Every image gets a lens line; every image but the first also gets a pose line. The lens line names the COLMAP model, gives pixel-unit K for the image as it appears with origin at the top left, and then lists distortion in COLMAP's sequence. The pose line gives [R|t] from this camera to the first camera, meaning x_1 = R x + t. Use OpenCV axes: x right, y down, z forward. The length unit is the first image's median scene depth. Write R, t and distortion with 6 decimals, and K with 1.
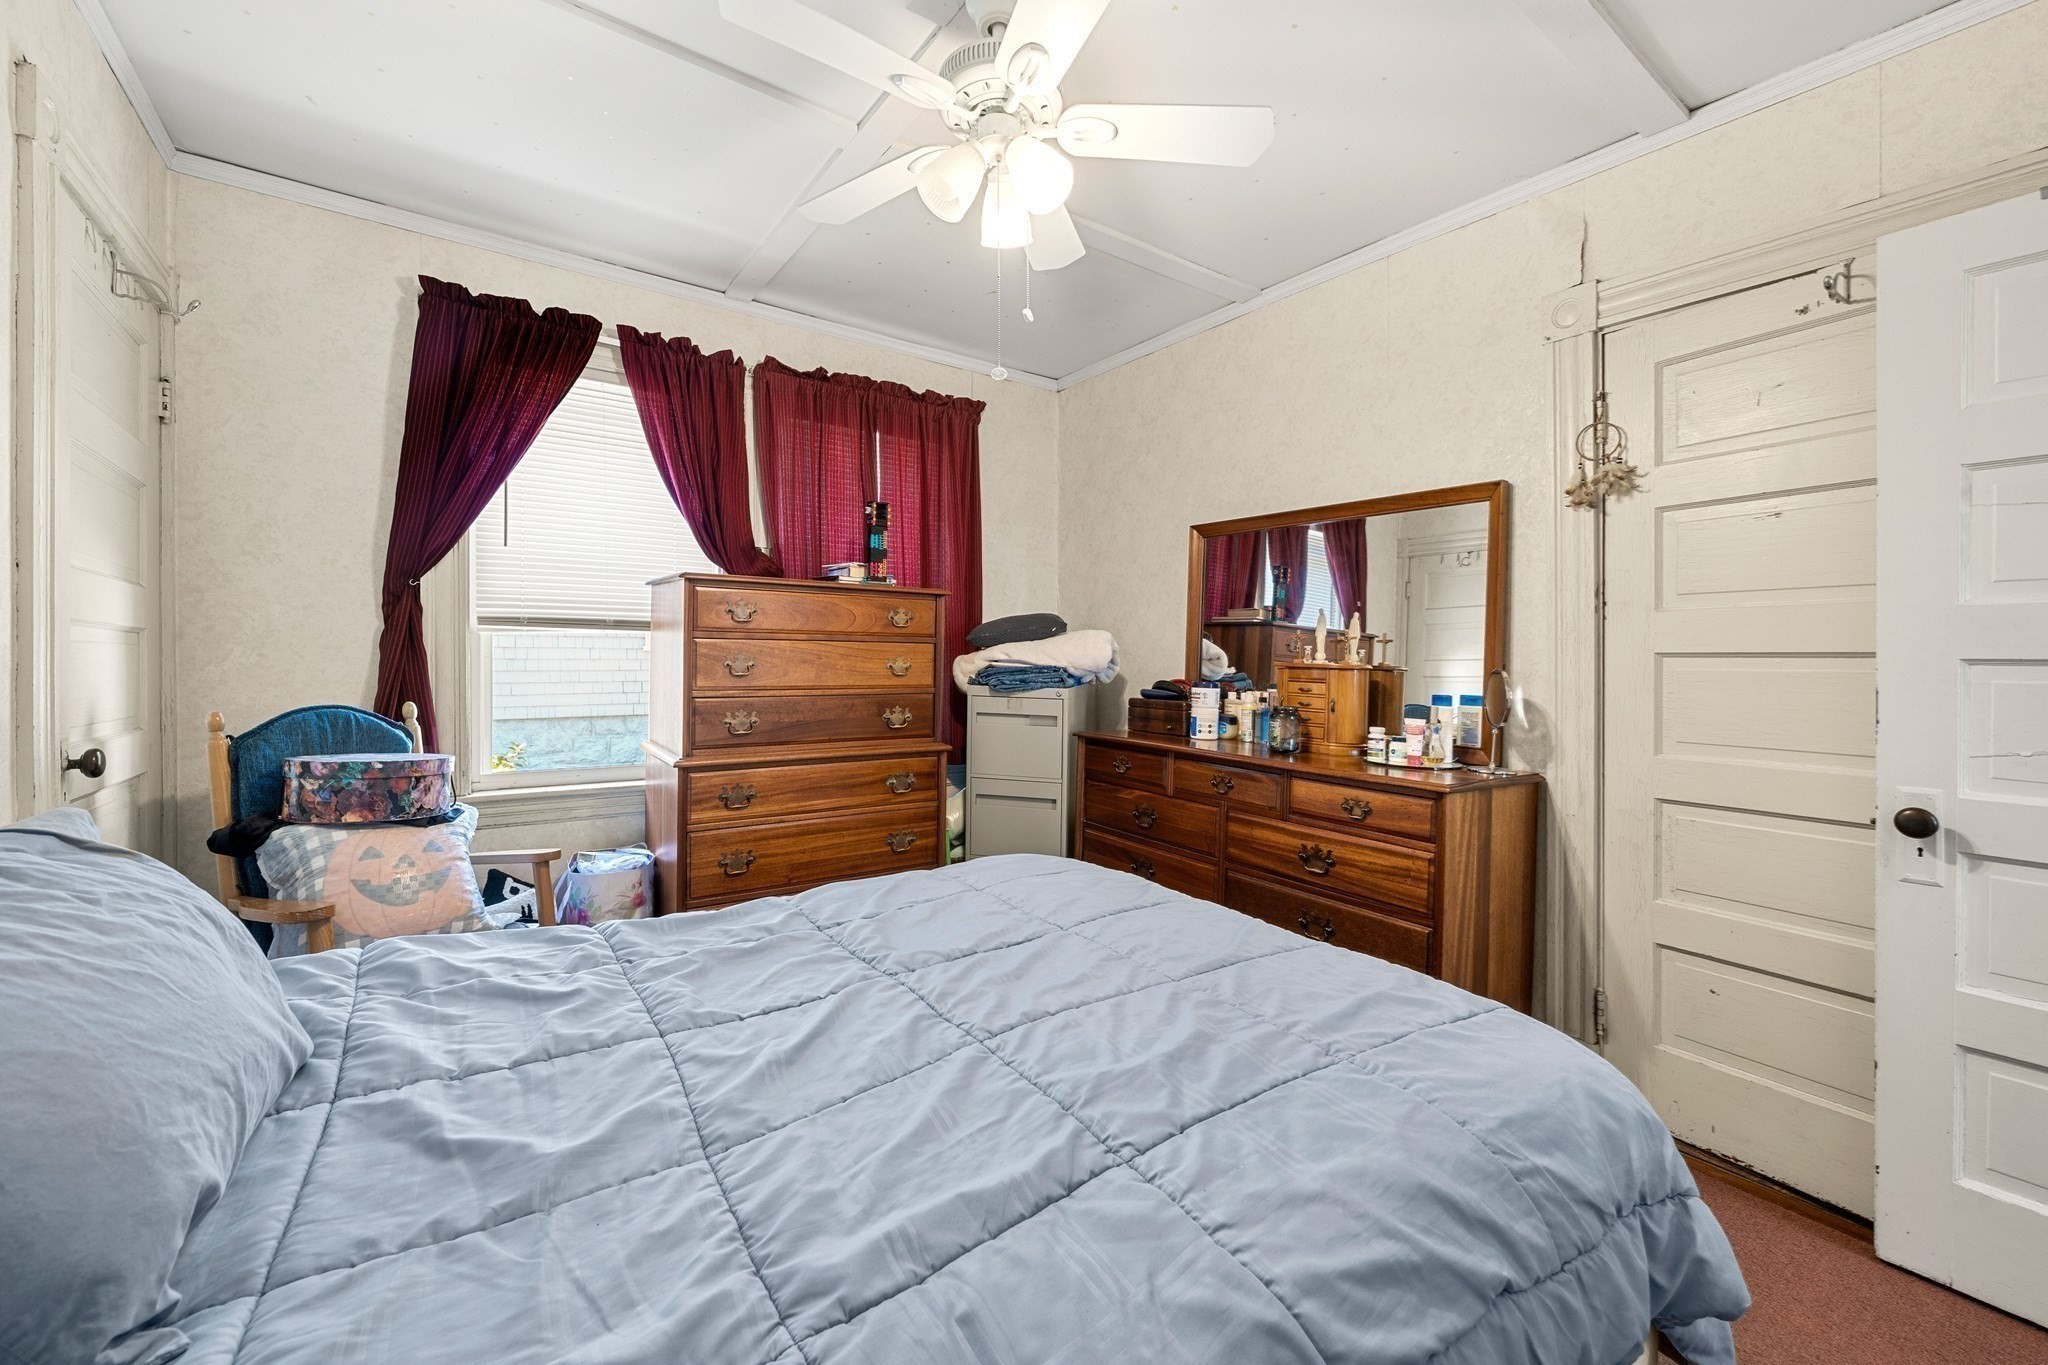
lens RADIAL K [[817.8, 0, 1020.5], [0, 817.8, 668.1], [0, 0, 1]] dist [0.002371, -0.000161]
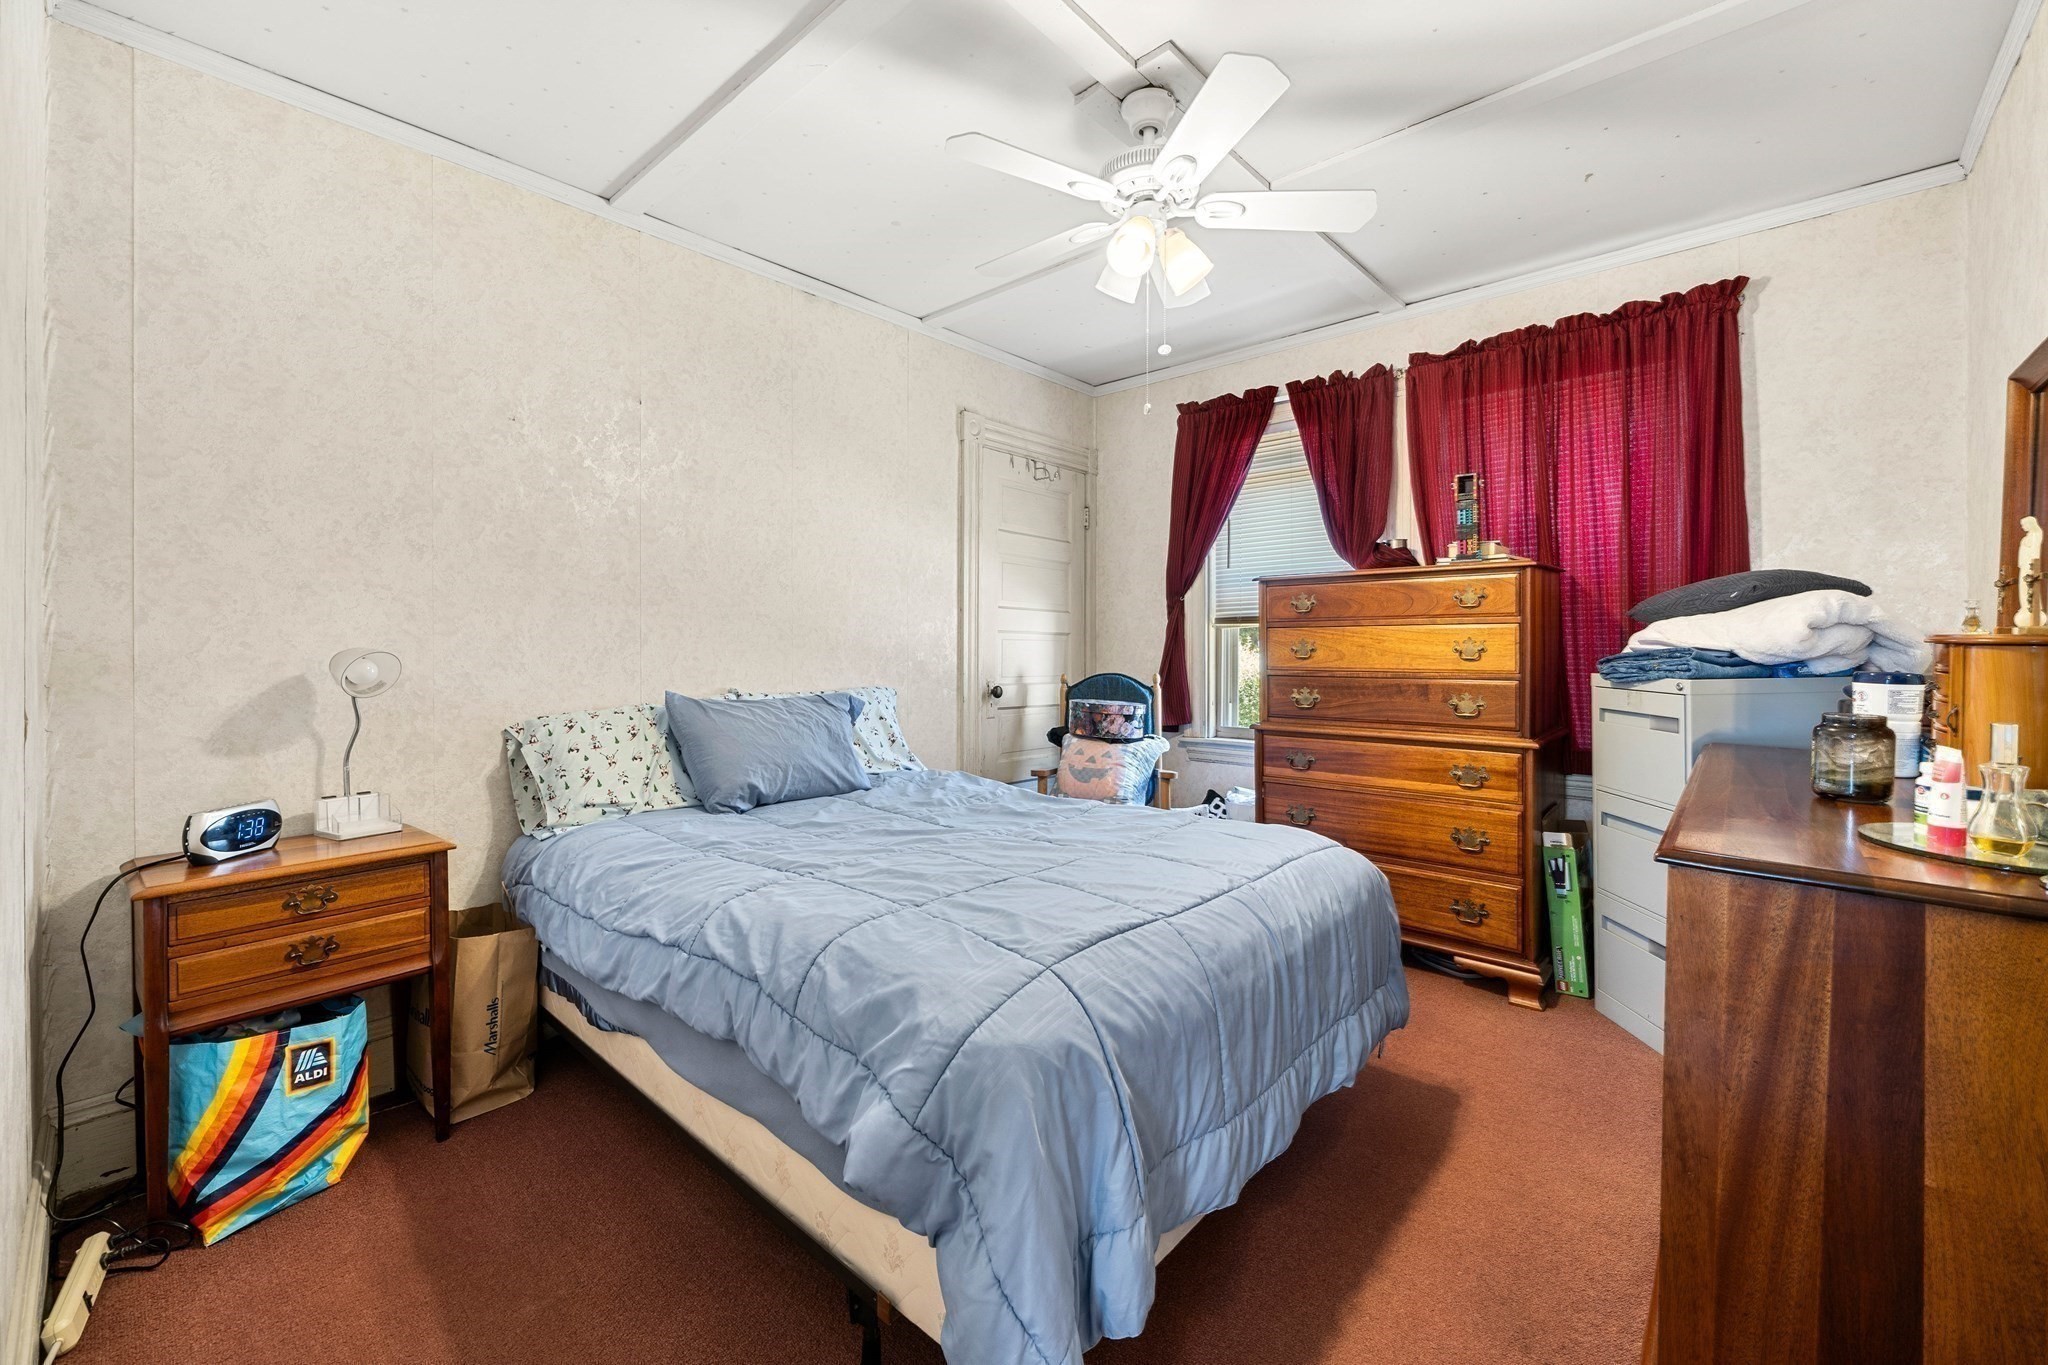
lens RADIAL K [[817.8, 0, 1020.2], [0, 817.8, 667.2], [0, 0, 1]] dist [0.002371, -0.000161]
pose [[0.231298, 0.011103, -0.972819, 0.660652], [-0.008442, 0.999920, 0.009405, 0.013589], [0.972846, 0.006038, 0.231374, 0.305858]]
